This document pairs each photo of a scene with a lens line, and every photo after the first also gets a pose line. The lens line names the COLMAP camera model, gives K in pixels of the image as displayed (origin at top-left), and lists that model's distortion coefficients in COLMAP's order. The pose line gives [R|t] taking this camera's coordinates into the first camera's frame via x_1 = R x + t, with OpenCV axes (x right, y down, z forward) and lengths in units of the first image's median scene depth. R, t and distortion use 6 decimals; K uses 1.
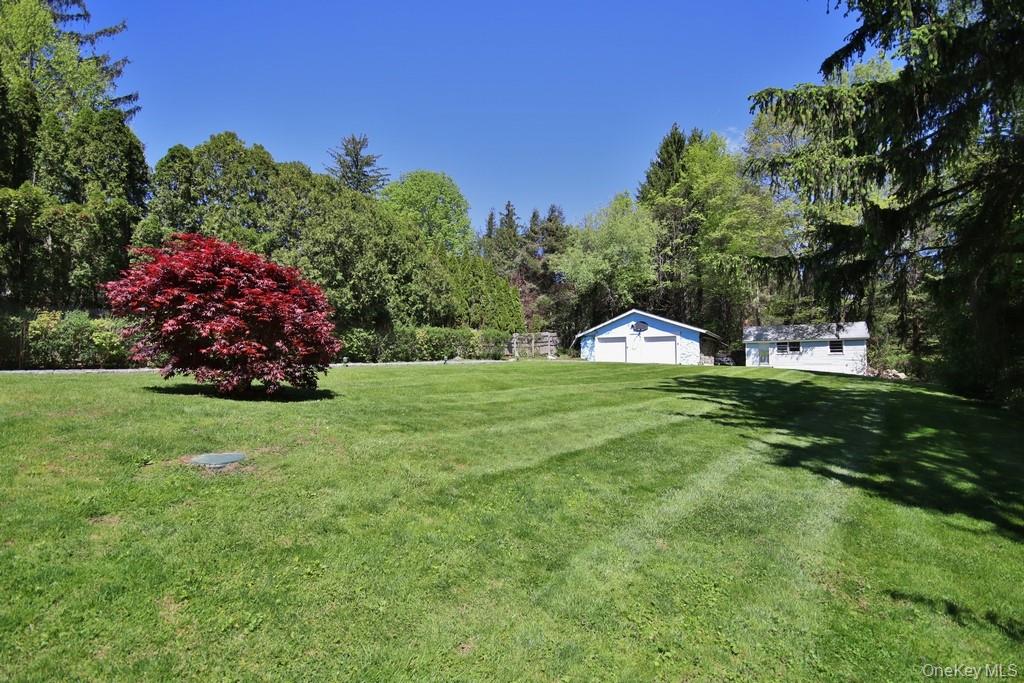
lens RADIAL K [[459.8, 0, 515.6], [0, 459.8, 338.6], [0, 0, 1]] dist [0.002510, 0.000341]
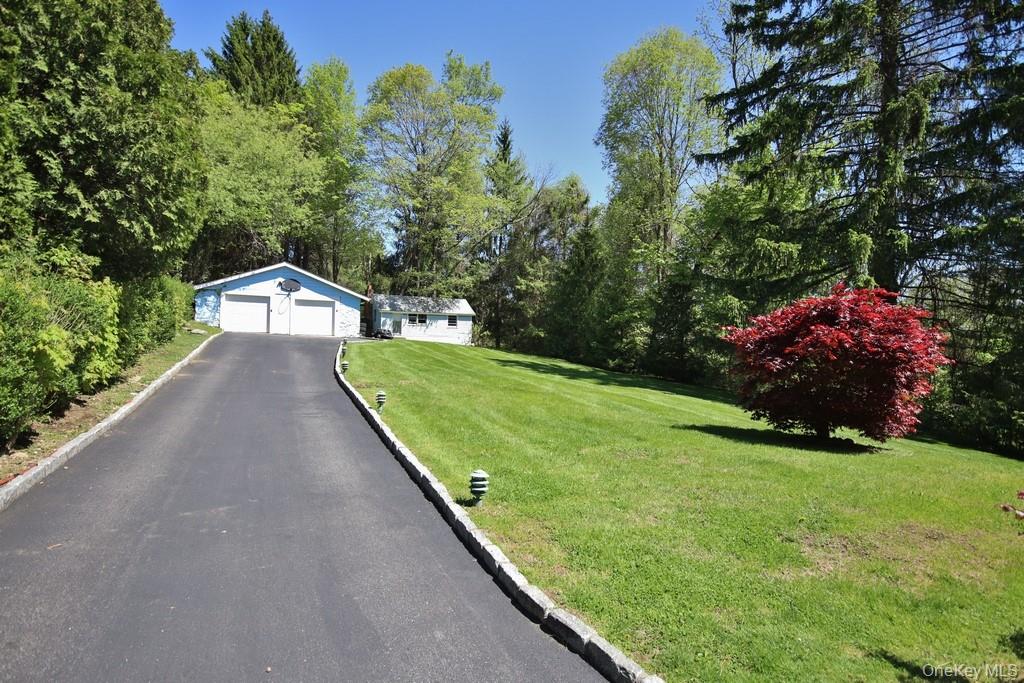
lens RADIAL K [[582.8, 0, 511.0], [0, 582.8, 340.9], [0, 0, 1]] dist [-0.000291, 0.000407]
pose [[0.443098, -0.006224, 0.896452, -0.462867], [-0.093919, 0.994151, 0.053325, -0.020772], [-0.891540, -0.107822, 0.439921, 0.225658]]
